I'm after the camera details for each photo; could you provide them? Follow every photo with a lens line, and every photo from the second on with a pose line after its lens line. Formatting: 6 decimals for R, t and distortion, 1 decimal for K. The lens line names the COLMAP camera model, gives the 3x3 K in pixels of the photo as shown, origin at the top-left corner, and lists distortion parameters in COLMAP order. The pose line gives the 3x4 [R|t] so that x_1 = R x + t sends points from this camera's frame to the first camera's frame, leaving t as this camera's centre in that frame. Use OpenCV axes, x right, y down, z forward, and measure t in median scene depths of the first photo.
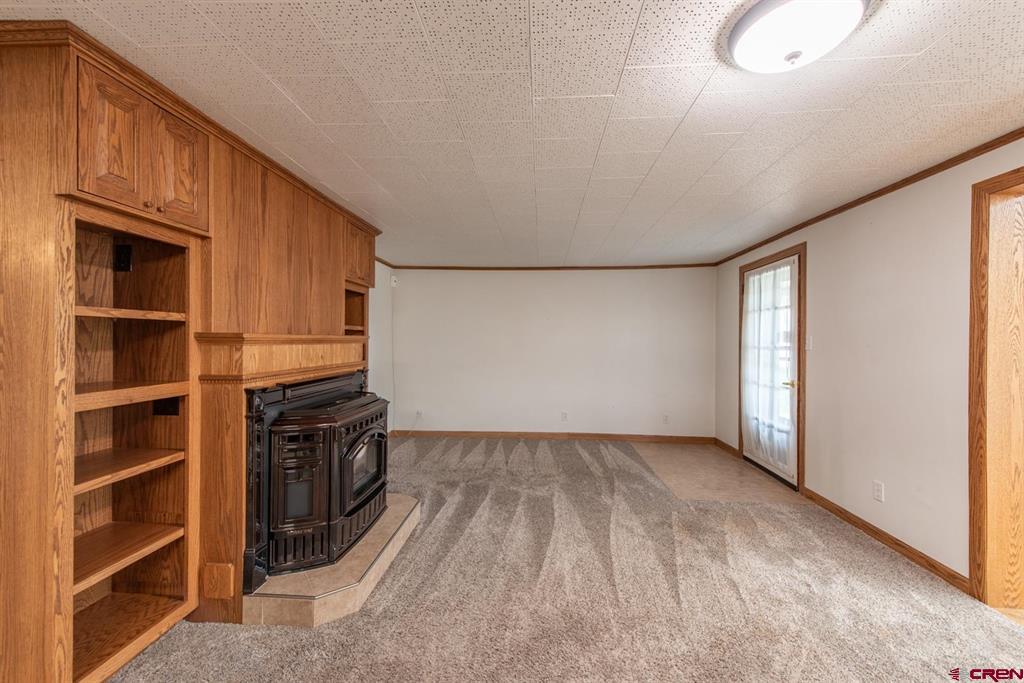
lens RADIAL K [[397.6, 0, 510.6], [0, 397.6, 340.4], [0, 0, 1]] dist [0.003570, -0.000506]
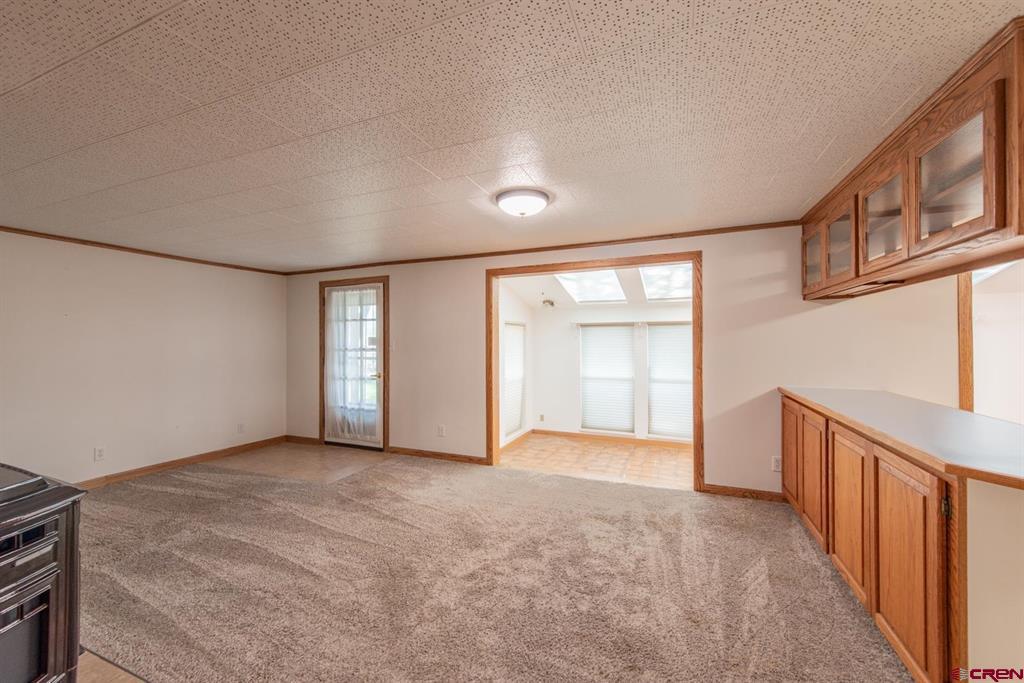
lens RADIAL K [[397.6, 0, 508.3], [0, 397.6, 341.9], [0, 0, 1]] dist [0.003570, -0.000506]
pose [[0.319156, -0.001795, 0.947700, -0.464394], [0.008359, 0.999965, -0.000922, -0.002340], [-0.947665, 0.008216, 0.319160, 0.132536]]
